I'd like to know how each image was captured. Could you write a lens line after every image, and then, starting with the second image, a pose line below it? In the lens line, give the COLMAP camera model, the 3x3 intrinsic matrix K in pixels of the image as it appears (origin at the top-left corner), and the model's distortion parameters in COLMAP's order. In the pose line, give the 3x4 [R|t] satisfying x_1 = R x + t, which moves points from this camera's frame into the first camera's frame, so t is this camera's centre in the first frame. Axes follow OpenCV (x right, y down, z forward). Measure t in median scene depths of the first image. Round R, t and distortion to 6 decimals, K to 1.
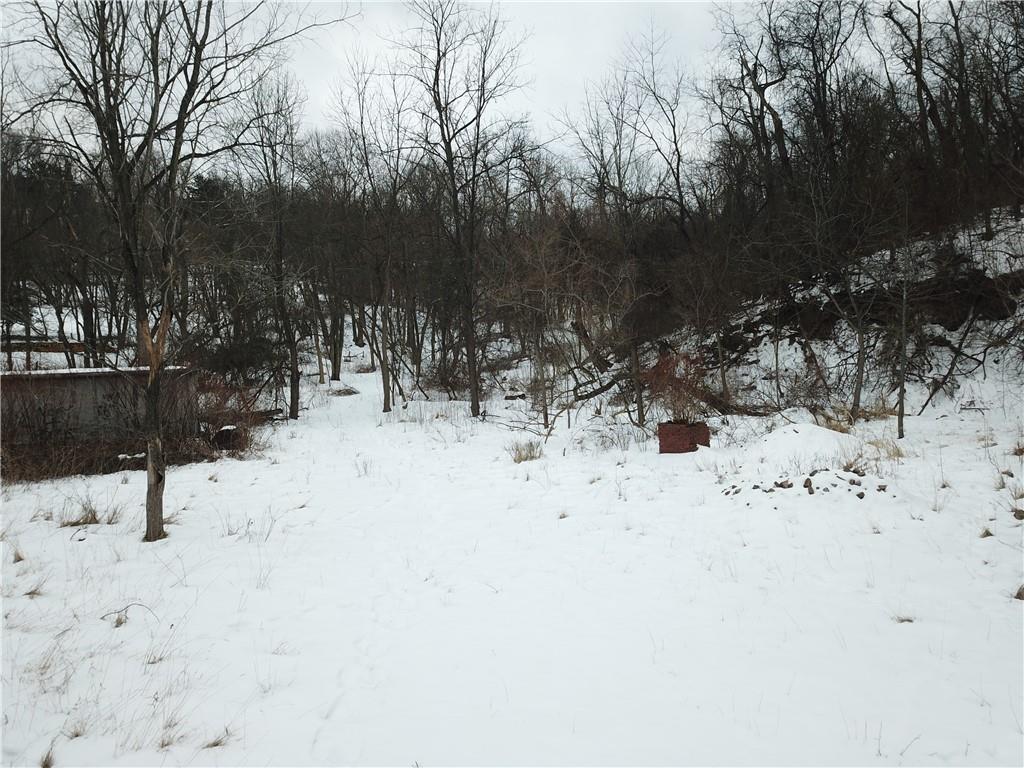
lens RADIAL K [[781.2, 0, 512.6], [0, 781.2, 386.3], [0, 0, 1]] dist [0.023201, -0.014812]
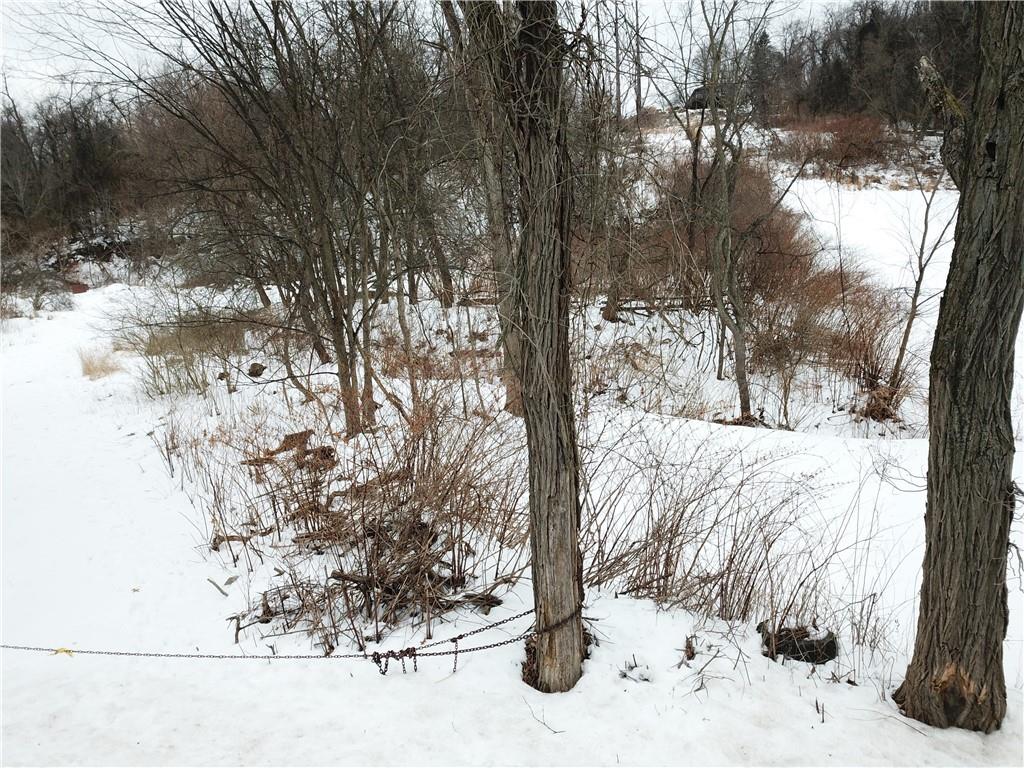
lens RADIAL K [[781.2, 0, 512.6], [0, 781.2, 386.3], [0, 0, 1]] dist [0.023201, -0.014812]
pose [[0.613503, -0.112168, 0.781686, -0.722729], [0.051978, 0.993450, 0.101761, 0.131119], [-0.787980, -0.021801, 0.615315, -1.383843]]
